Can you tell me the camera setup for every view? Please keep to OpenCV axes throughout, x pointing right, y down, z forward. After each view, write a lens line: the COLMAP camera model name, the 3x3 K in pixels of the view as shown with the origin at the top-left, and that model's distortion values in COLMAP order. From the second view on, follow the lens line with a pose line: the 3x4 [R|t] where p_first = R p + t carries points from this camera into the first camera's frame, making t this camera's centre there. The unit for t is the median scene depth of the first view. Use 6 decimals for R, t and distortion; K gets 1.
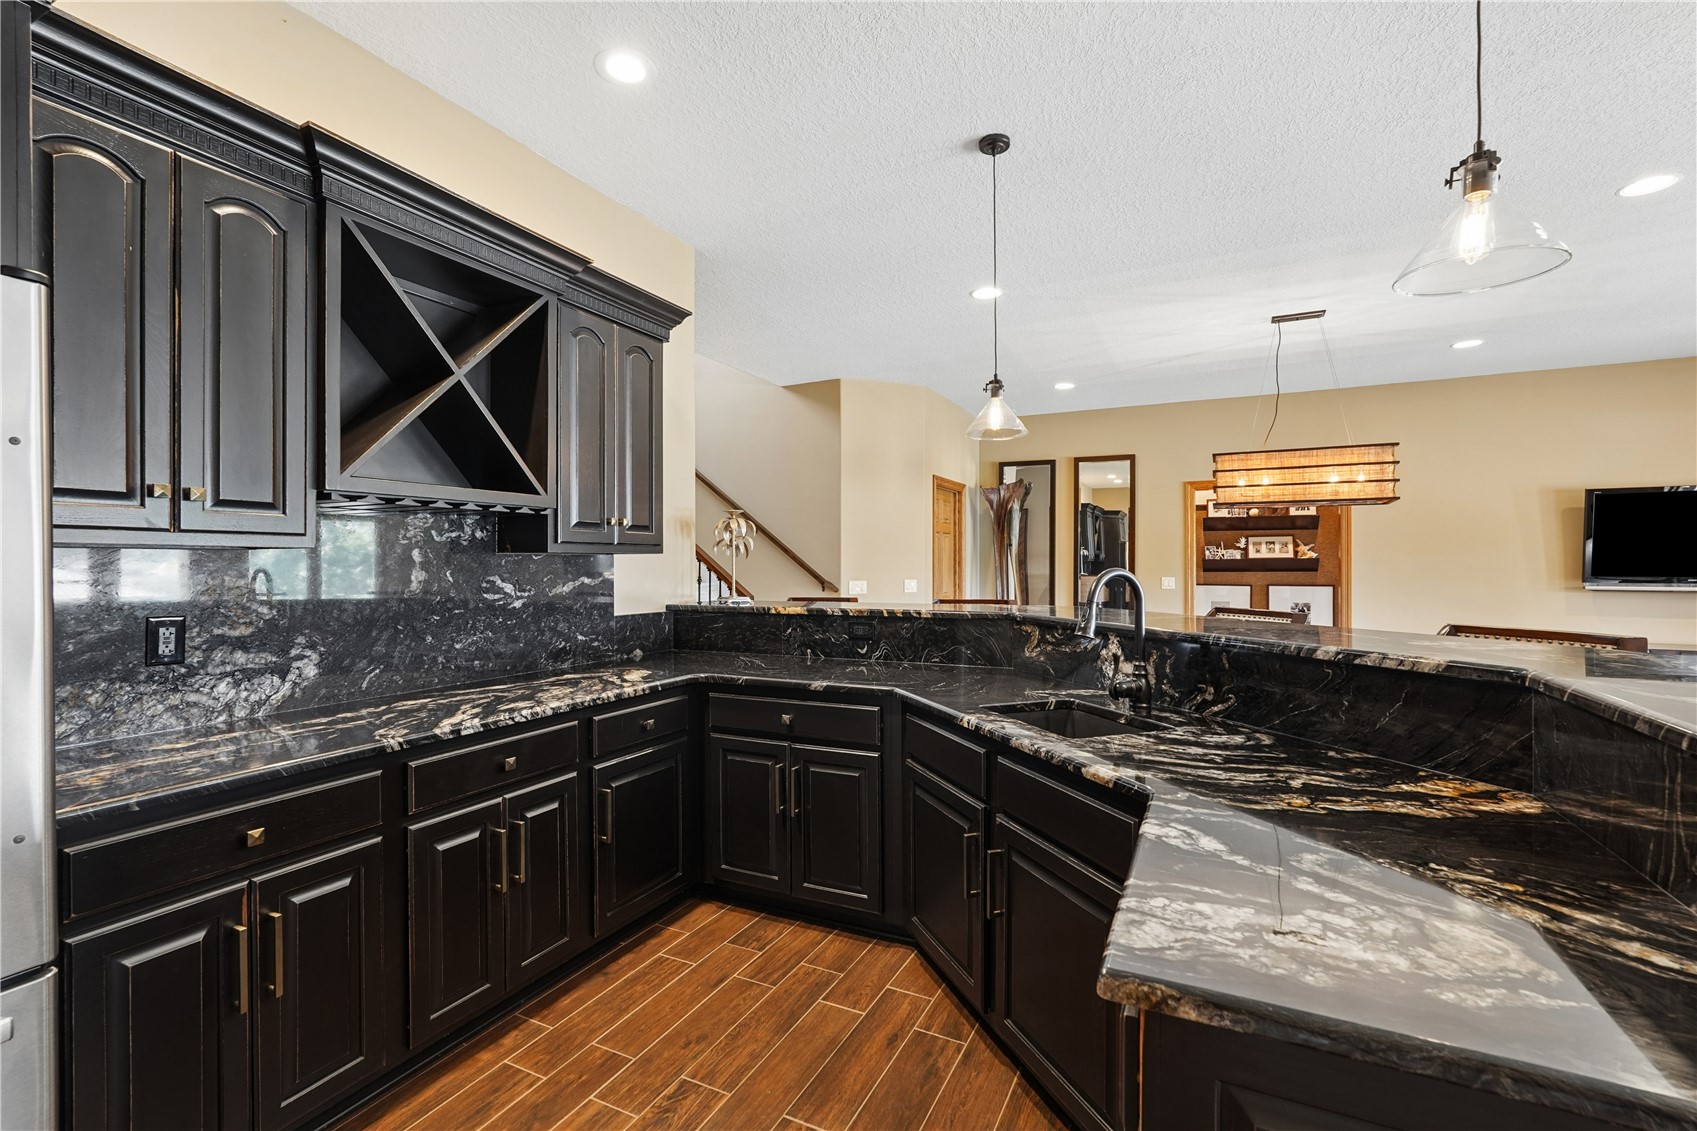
lens RADIAL K [[749.8, 0, 849.4], [0, 749.8, 565.8], [0, 0, 1]] dist [-0.011623, 0.005364]
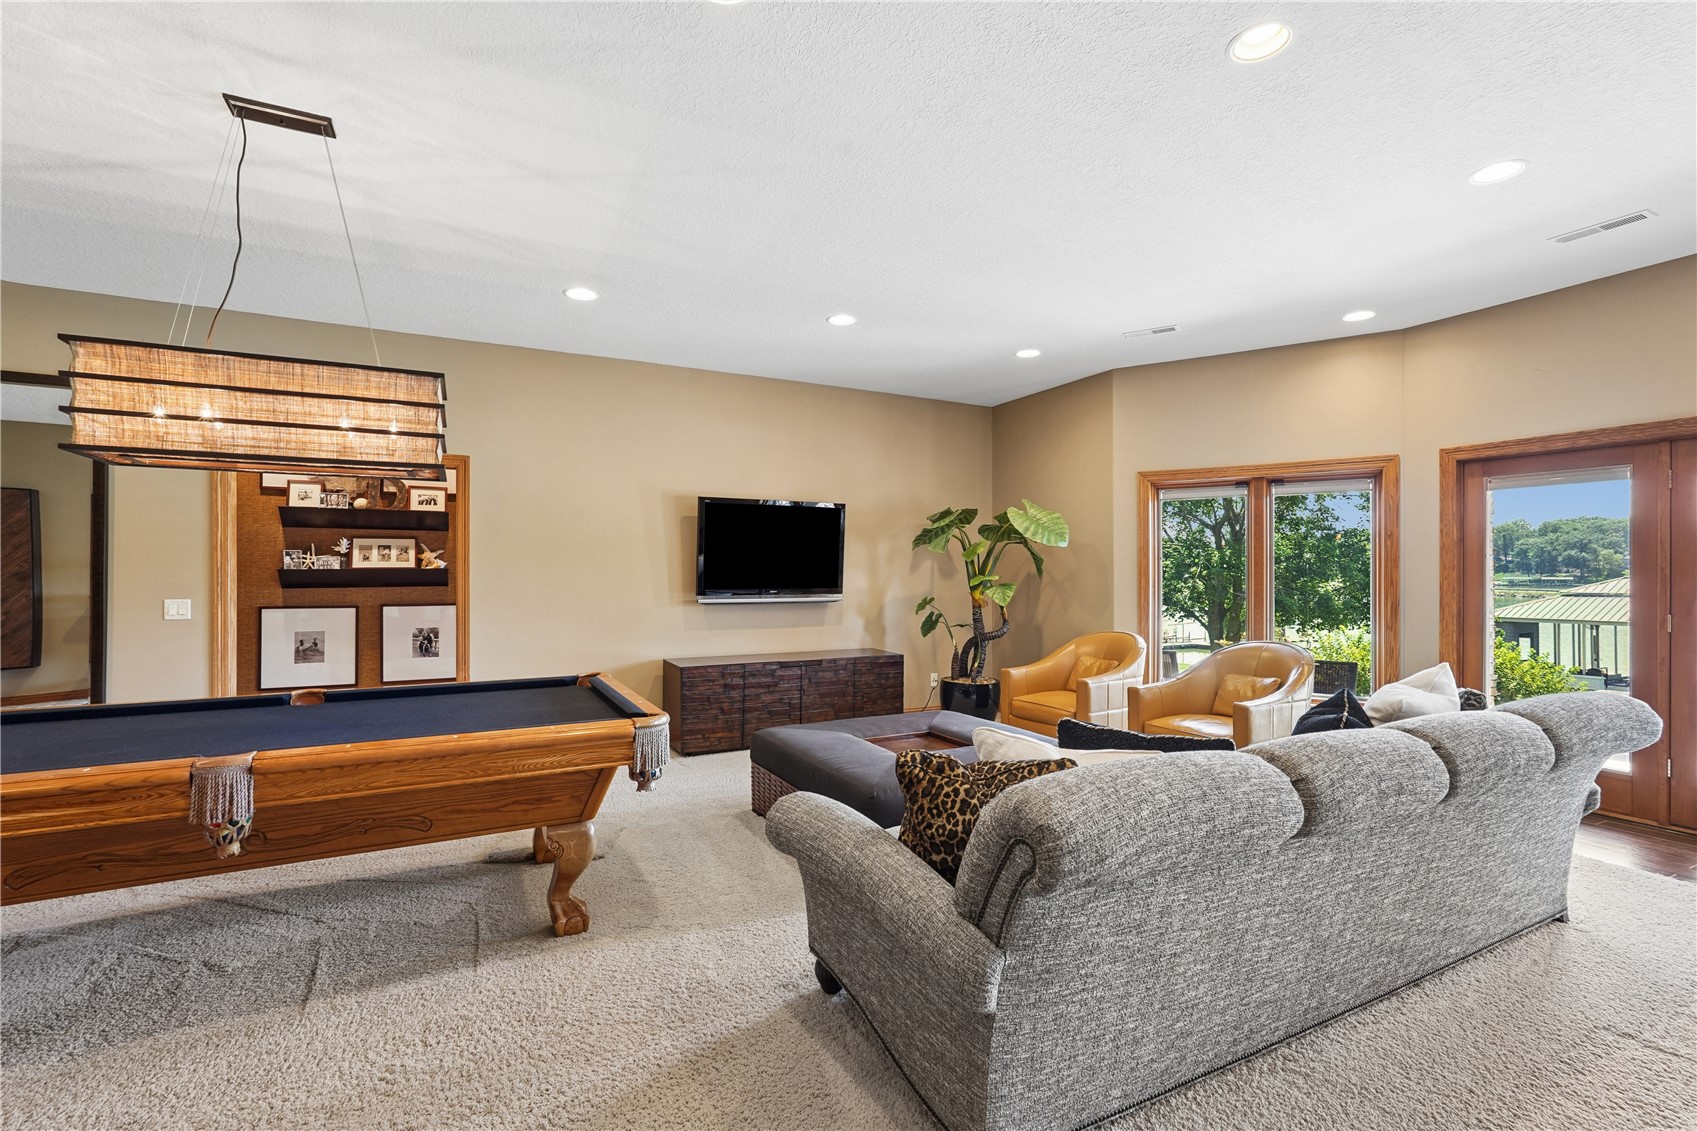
lens RADIAL K [[749.8, 0, 849.9], [0, 749.8, 571.9], [0, 0, 1]] dist [-0.011623, 0.005364]
pose [[0.585323, 0.003472, 0.810792, 0.243080], [0.003168, 0.999973, -0.006569, -0.000364], [-0.810794, 0.006413, 0.585297, 0.212383]]
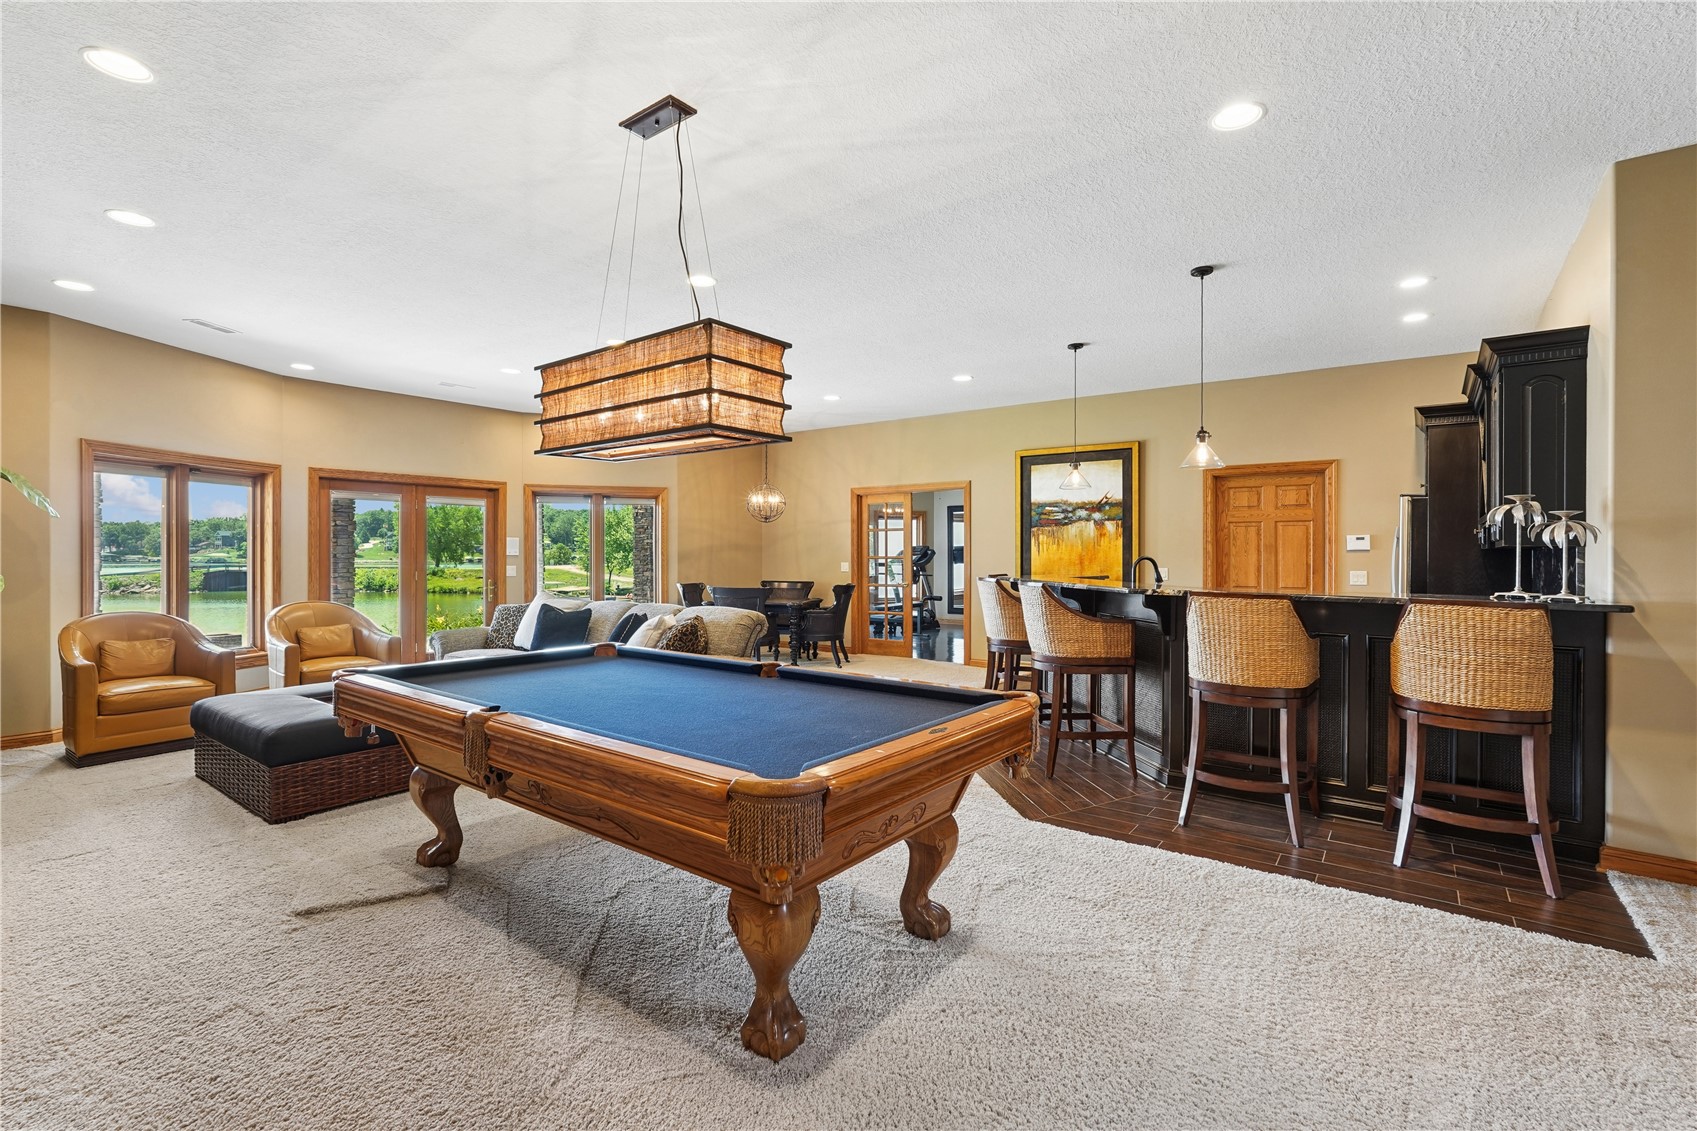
lens RADIAL K [[749.8, 0, 845.8], [0, 749.8, 558.3], [0, 0, 1]] dist [-0.011623, 0.005364]
pose [[-0.980858, 0.000645, 0.194723, 0.210106], [0.002662, 0.999945, 0.010099, -0.000259], [-0.194706, 0.010425, -0.980806, 0.905219]]
